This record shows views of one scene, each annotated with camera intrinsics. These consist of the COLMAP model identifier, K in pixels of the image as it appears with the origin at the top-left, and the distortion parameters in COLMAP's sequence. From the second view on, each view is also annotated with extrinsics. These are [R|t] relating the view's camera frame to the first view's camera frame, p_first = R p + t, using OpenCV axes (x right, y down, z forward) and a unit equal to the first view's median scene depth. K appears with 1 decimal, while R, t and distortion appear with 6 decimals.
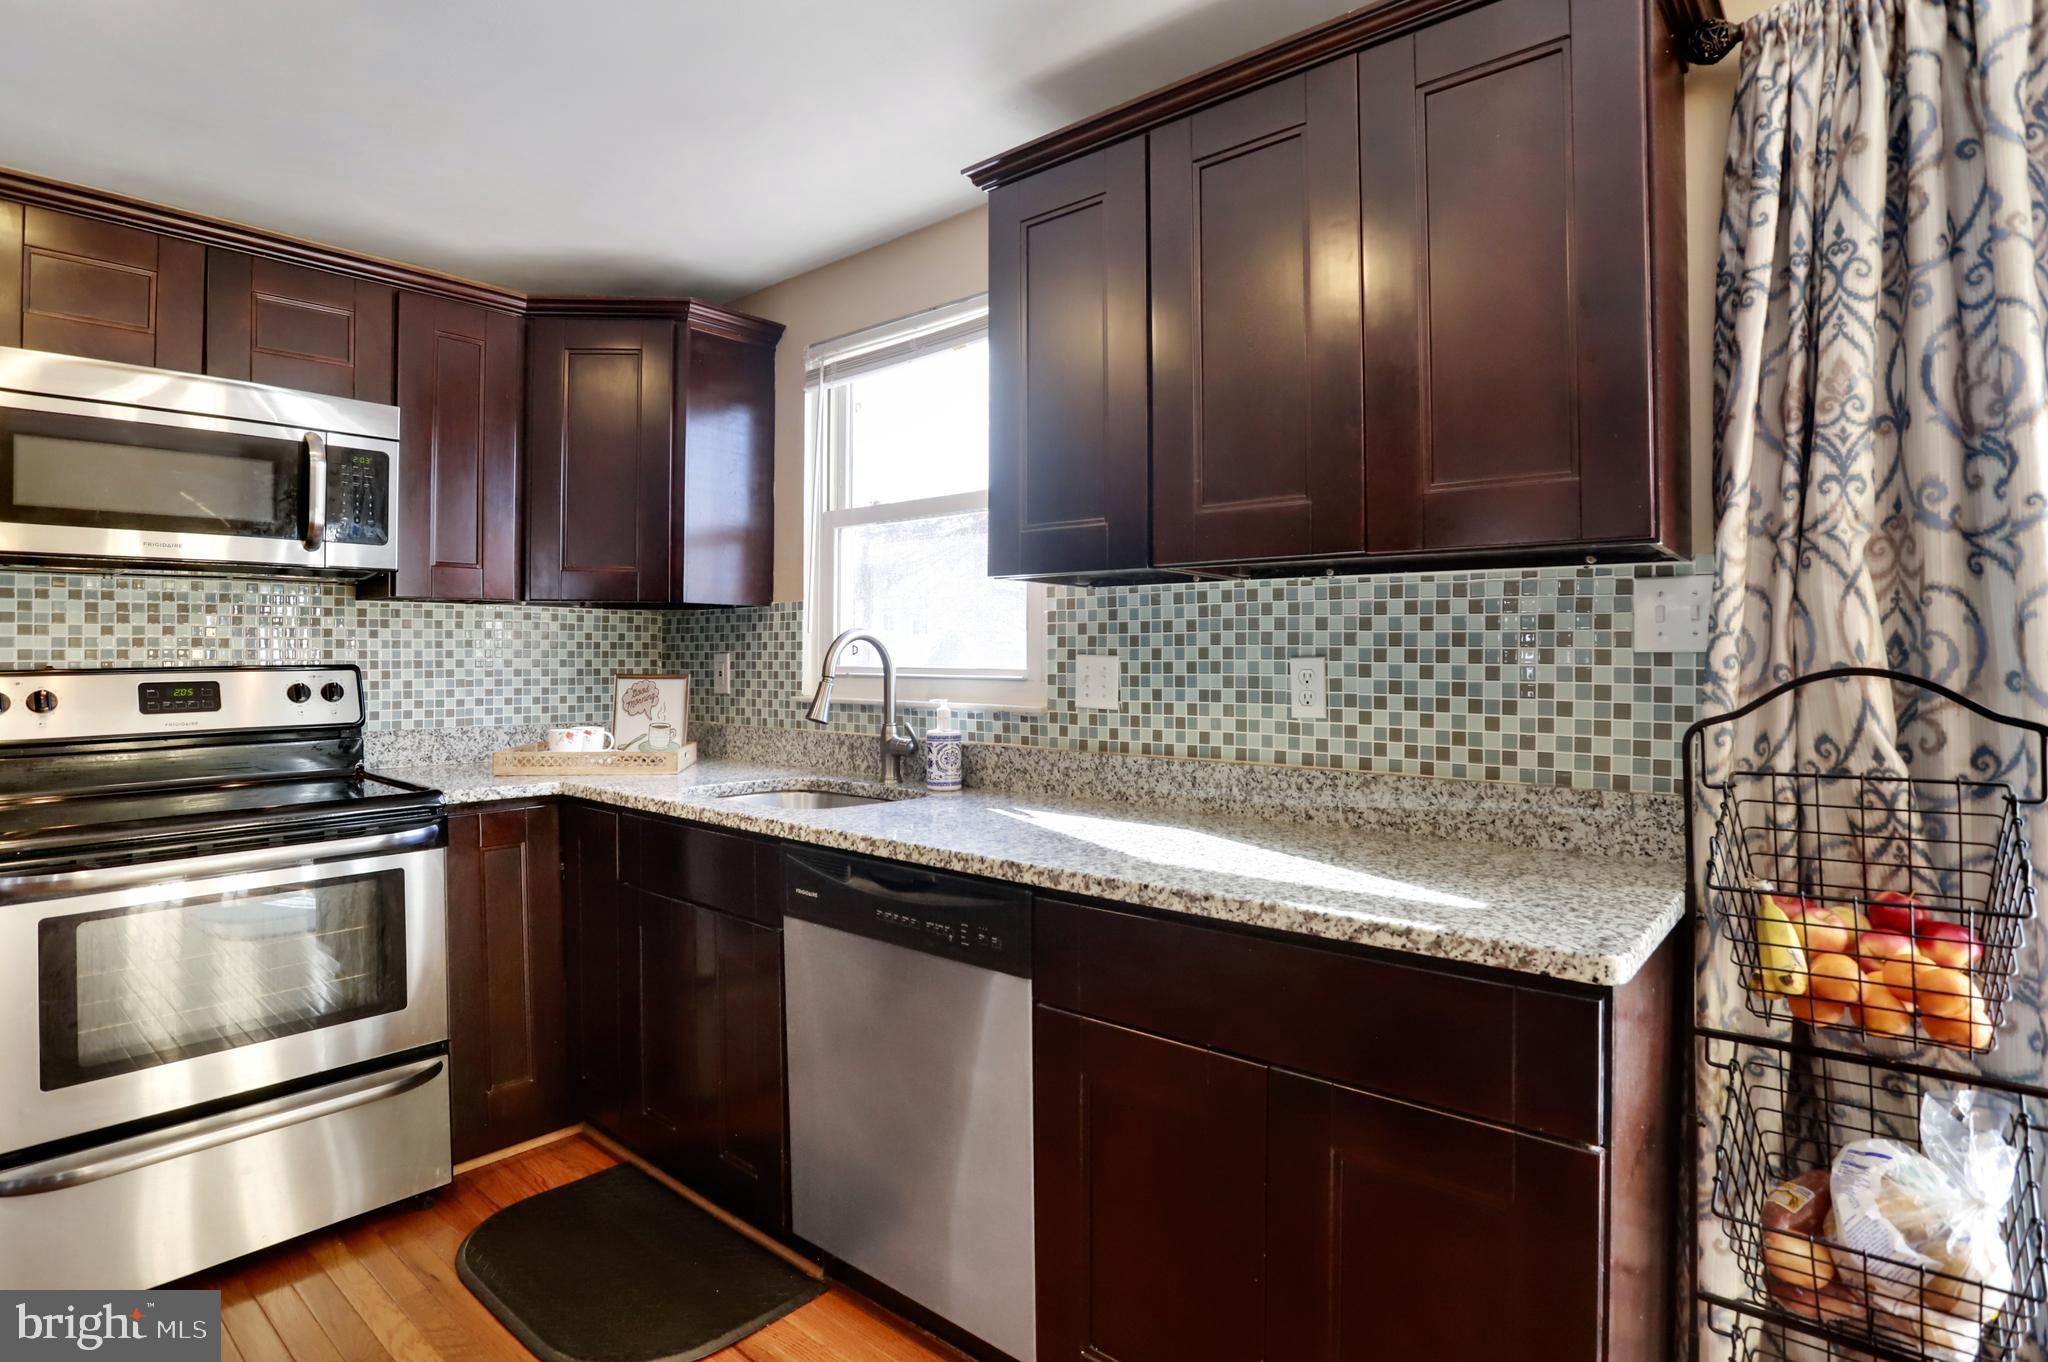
lens RADIAL K [[1032.0, 0, 1031.5], [0, 1032.0, 669.4], [0, 0, 1]] dist [-0.070005, 0.031469]
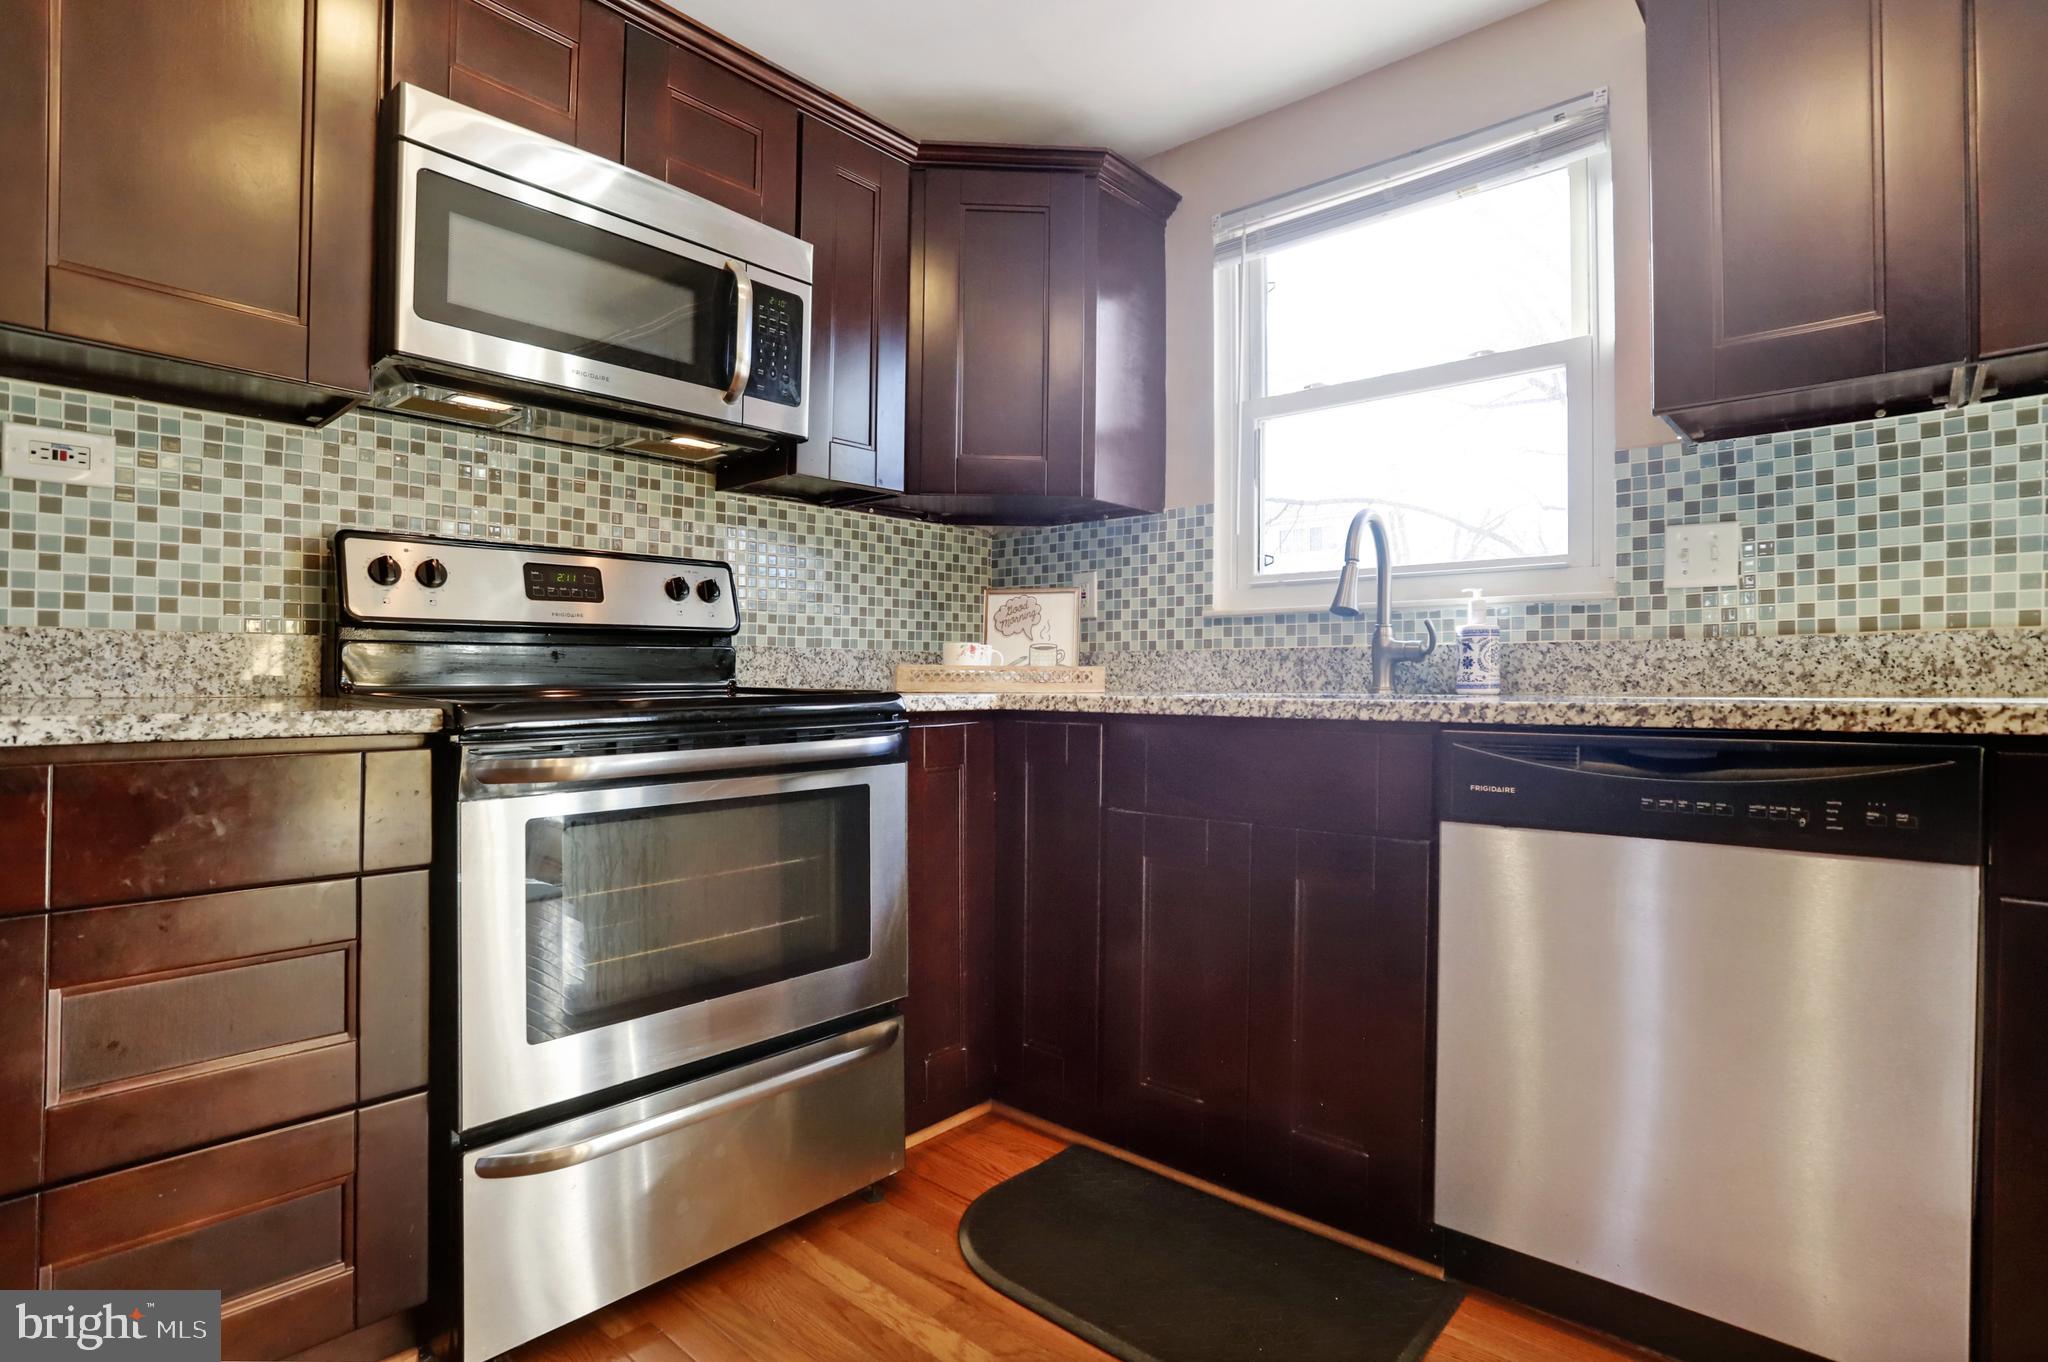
lens RADIAL K [[1001.8, 0, 1030.5], [0, 1001.8, 683.5], [0, 0, 1]] dist [-0.060557, 0.030865]
pose [[0.999865, -0.000556, -0.016439, -0.513389], [0.000313, 0.999891, -0.014769, 0.140698], [0.016445, 0.014762, 0.999756, 0.212271]]
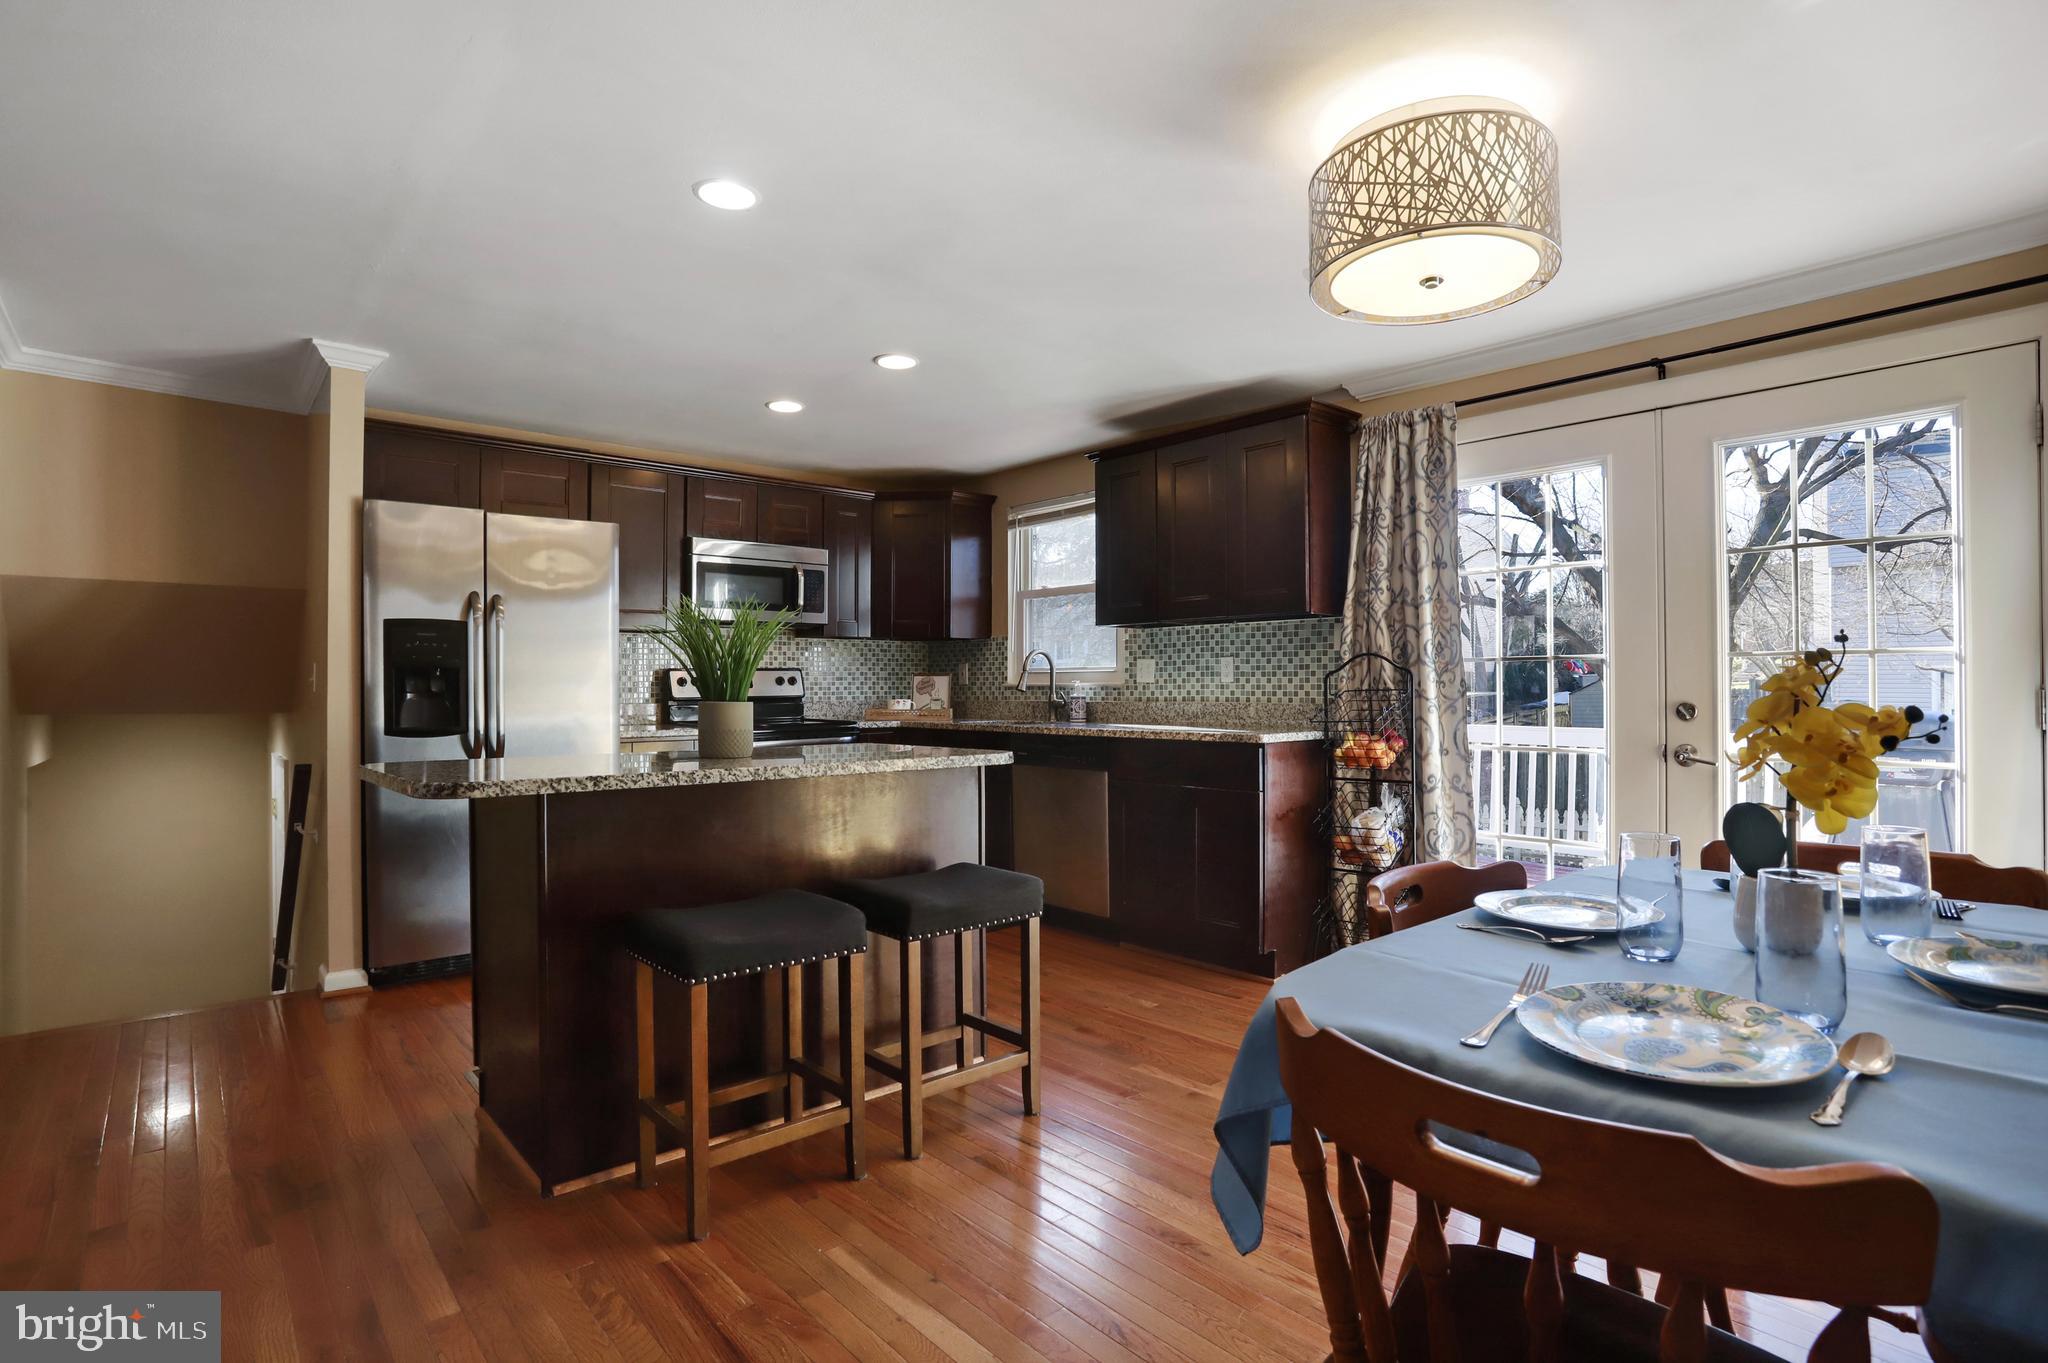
lens RADIAL K [[1012.8, 0, 1031.9], [0, 1012.8, 705.5], [0, 0, 1]] dist [-0.058317, 0.026342]
pose [[0.990136, -0.002478, -0.140087, 0.138311], [0.002737, 0.999995, 0.001653, 0.091138], [0.140083, -0.002020, 0.990138, -1.318130]]
